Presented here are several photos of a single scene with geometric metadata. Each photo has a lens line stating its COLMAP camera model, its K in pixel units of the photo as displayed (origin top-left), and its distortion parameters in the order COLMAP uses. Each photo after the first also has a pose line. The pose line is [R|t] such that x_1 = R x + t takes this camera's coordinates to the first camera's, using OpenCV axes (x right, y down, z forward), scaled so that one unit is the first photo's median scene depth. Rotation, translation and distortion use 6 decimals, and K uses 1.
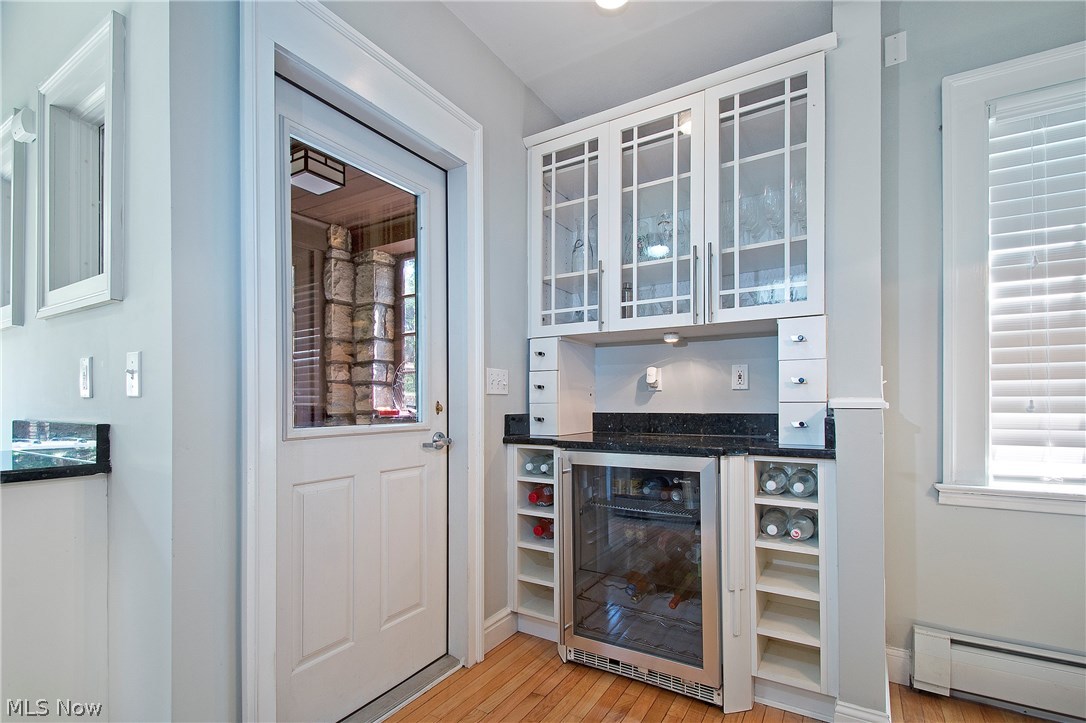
lens RADIAL K [[496.4, 0, 542.3], [0, 496.4, 402.1], [0, 0, 1]] dist [0.000429, -0.000017]
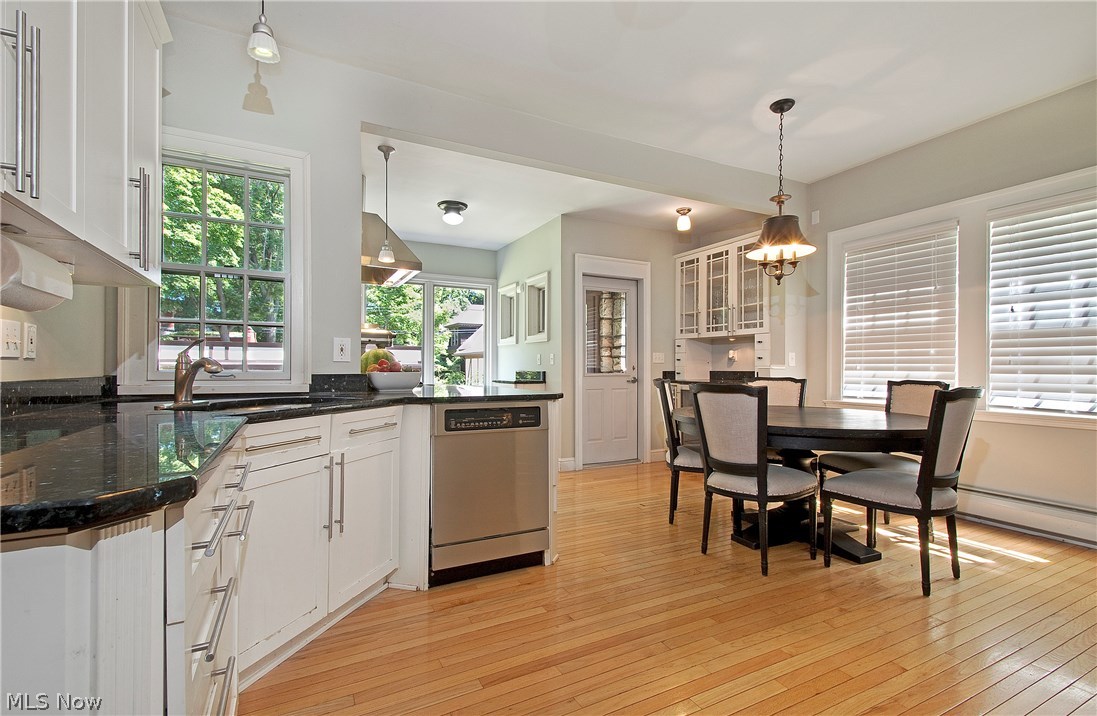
lens RADIAL K [[500.4, 0, 548.5], [0, 500.4, 358.0], [0, 0, 1]] dist [0.000178, 0.000014]
pose [[0.858174, -0.004983, -0.513335, 0.690482], [-0.003592, 0.999870, -0.015712, 0.001801], [0.513347, 0.015328, 0.858045, -1.387123]]
